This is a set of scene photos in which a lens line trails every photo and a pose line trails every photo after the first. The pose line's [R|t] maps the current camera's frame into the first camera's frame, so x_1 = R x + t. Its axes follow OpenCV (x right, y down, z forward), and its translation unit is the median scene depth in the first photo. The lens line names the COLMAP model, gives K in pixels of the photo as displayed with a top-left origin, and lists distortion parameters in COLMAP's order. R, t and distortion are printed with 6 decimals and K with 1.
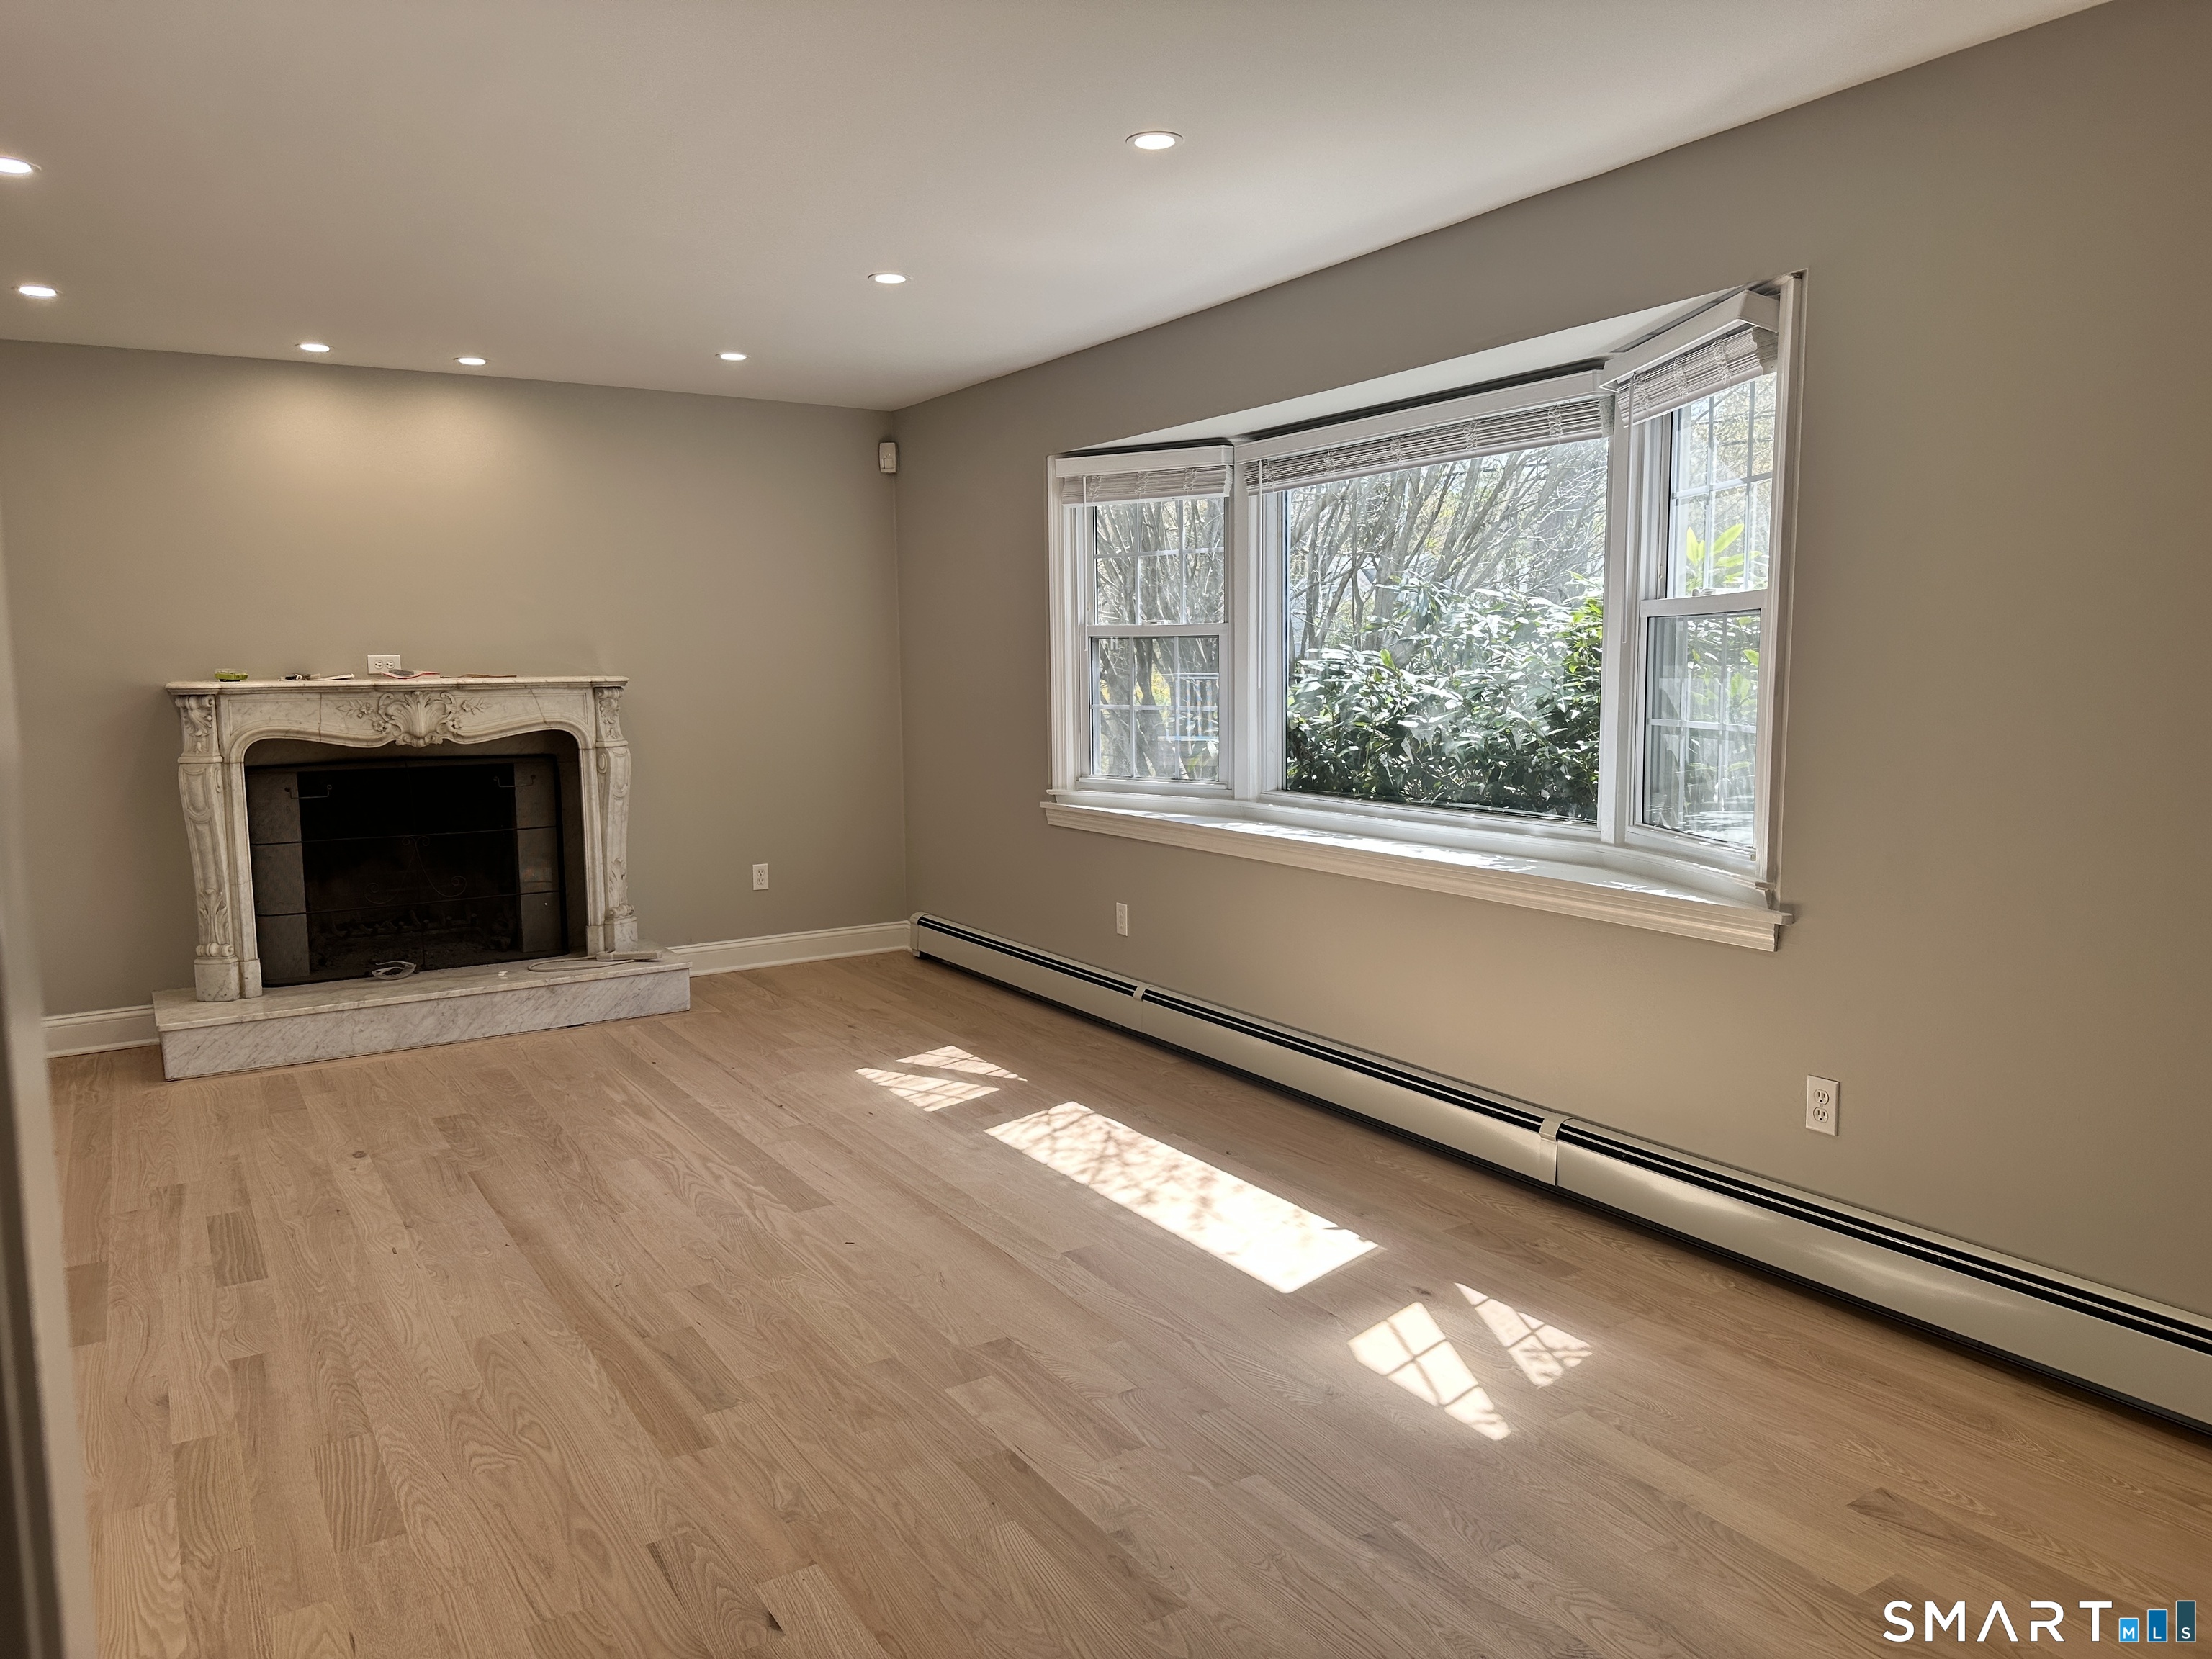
lens RADIAL K [[1539.8, 0, 1106.0], [0, 1539.8, 829.5], [0, 0, 1]] dist [0.037633, -0.004078]
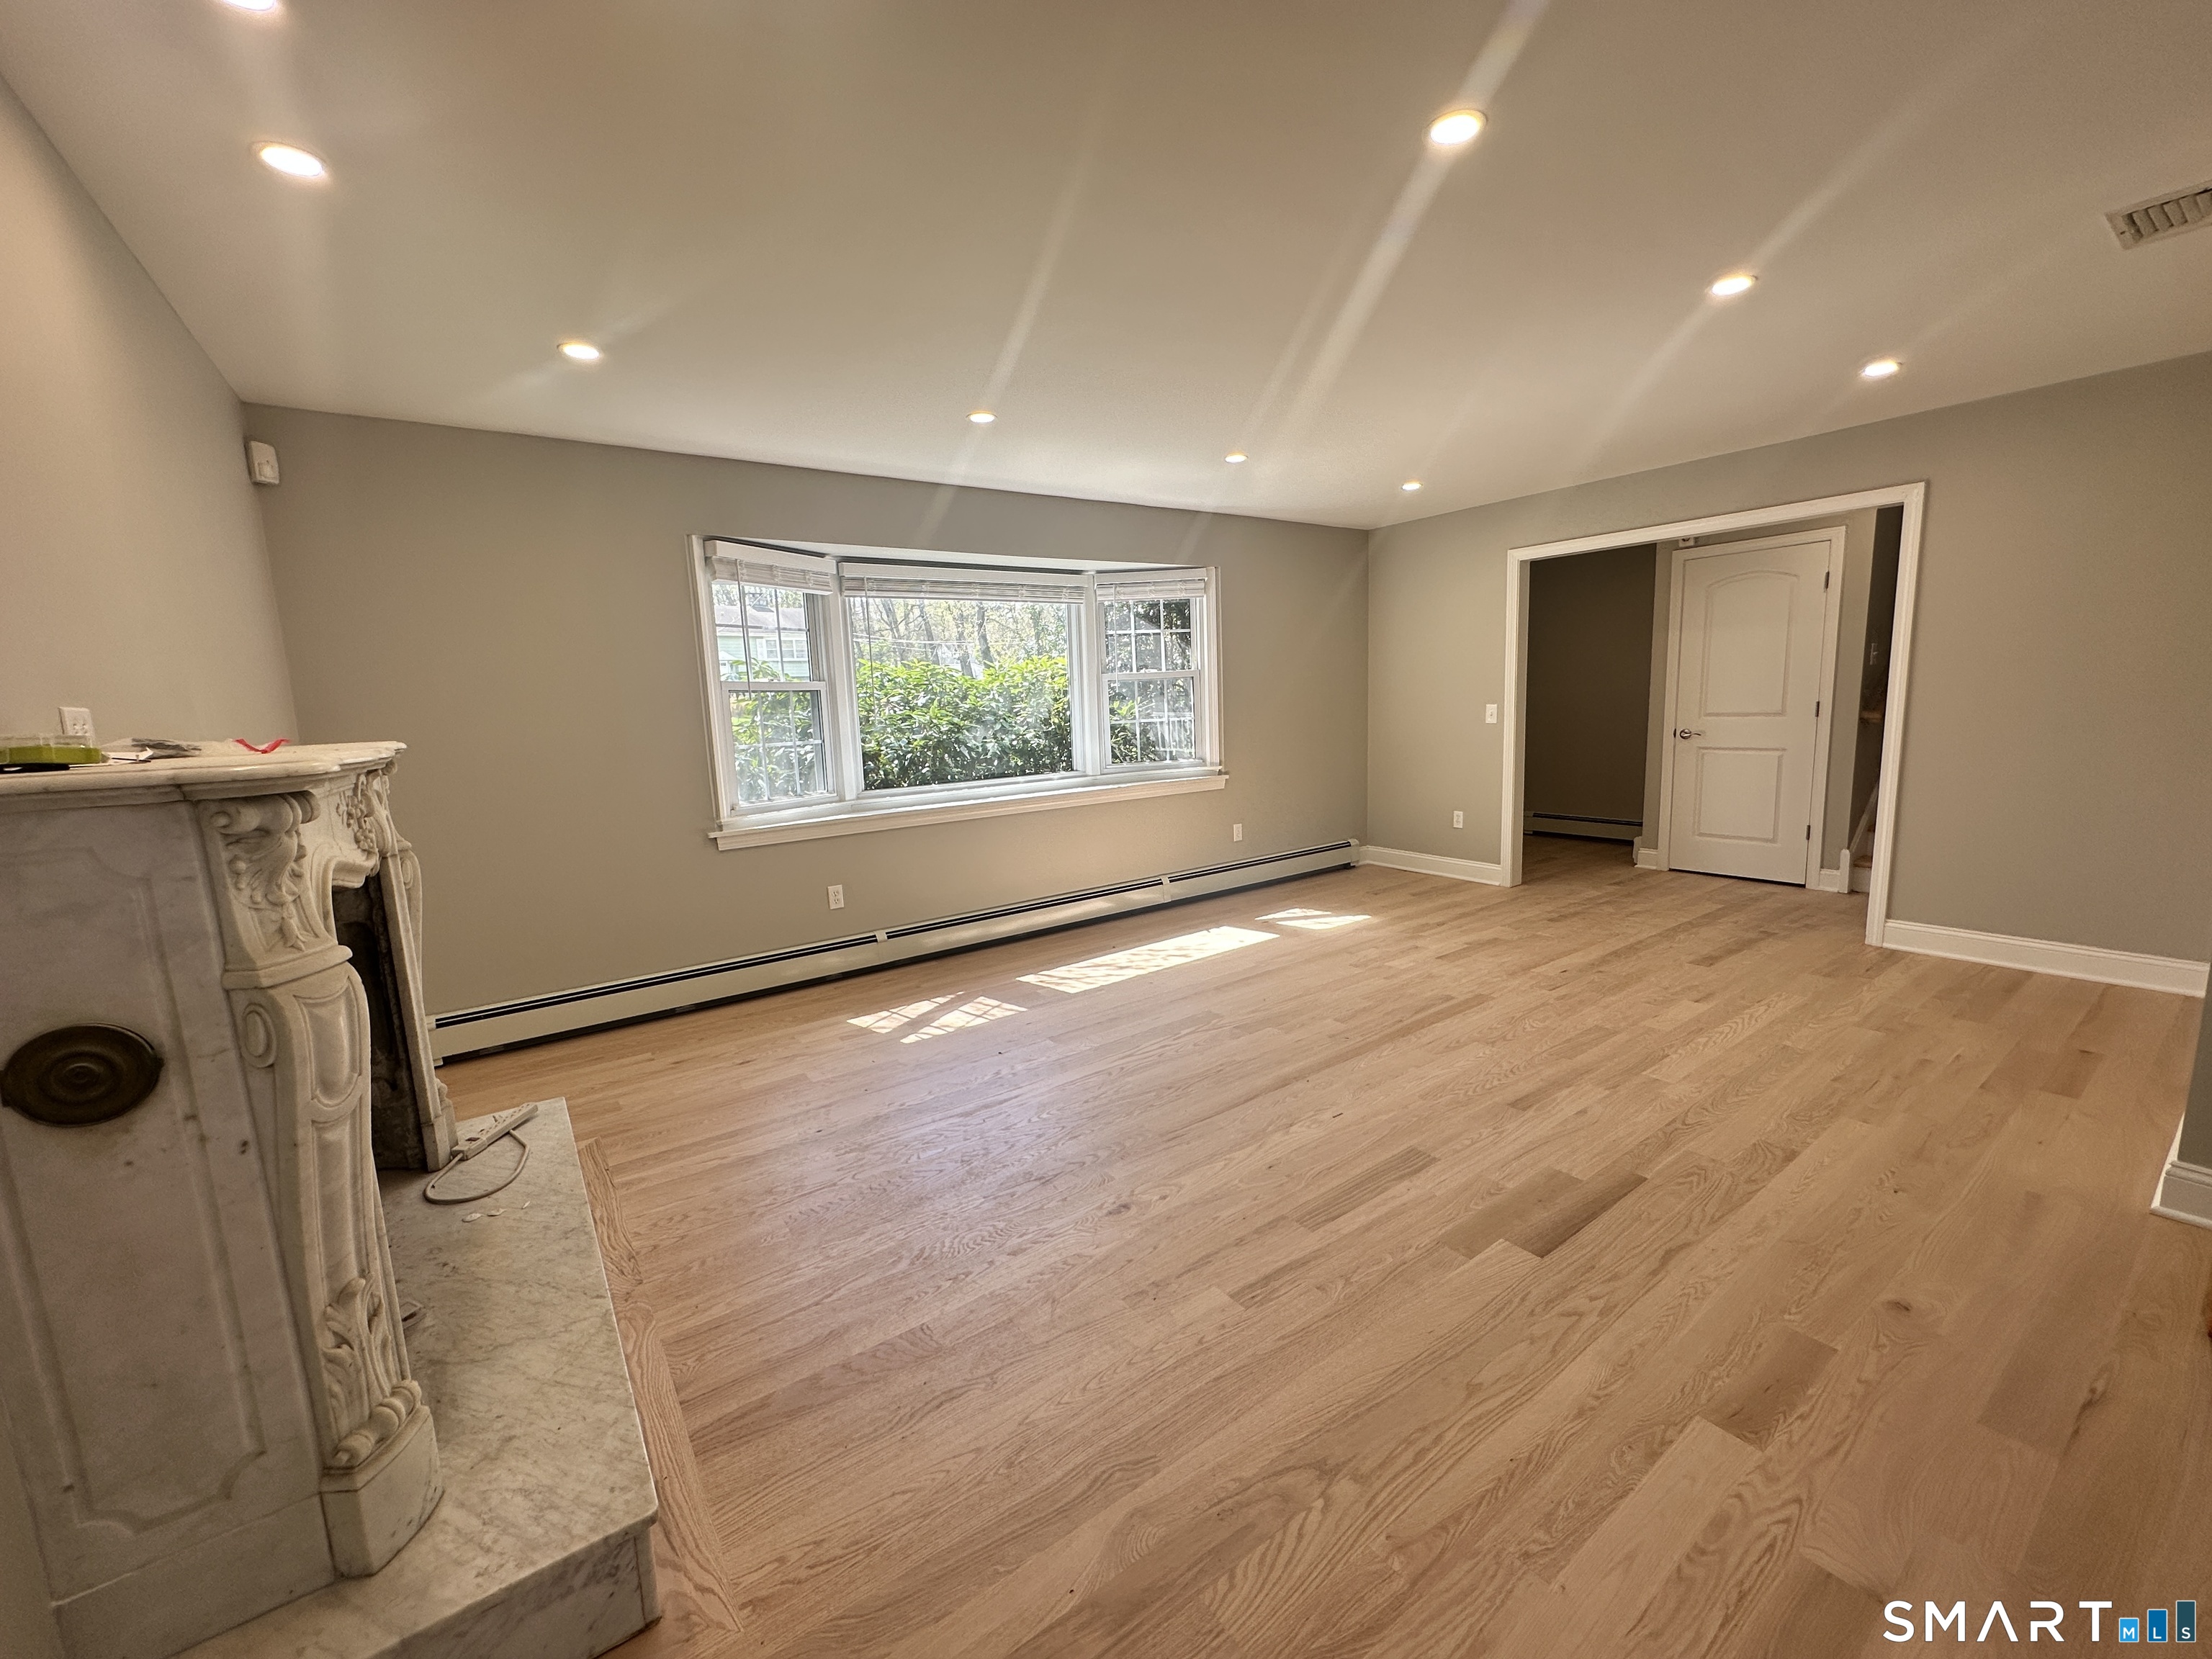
lens RADIAL K [[884.8, 0, 1106.0], [0, 884.8, 829.5], [0, 0, 1]] dist [0.000748, -0.000248]
pose [[-0.064703, -0.128480, 0.989599, -0.951626], [0.158587, 0.977750, 0.137310, -0.086856], [-0.985223, 0.165822, -0.042888, 0.971372]]
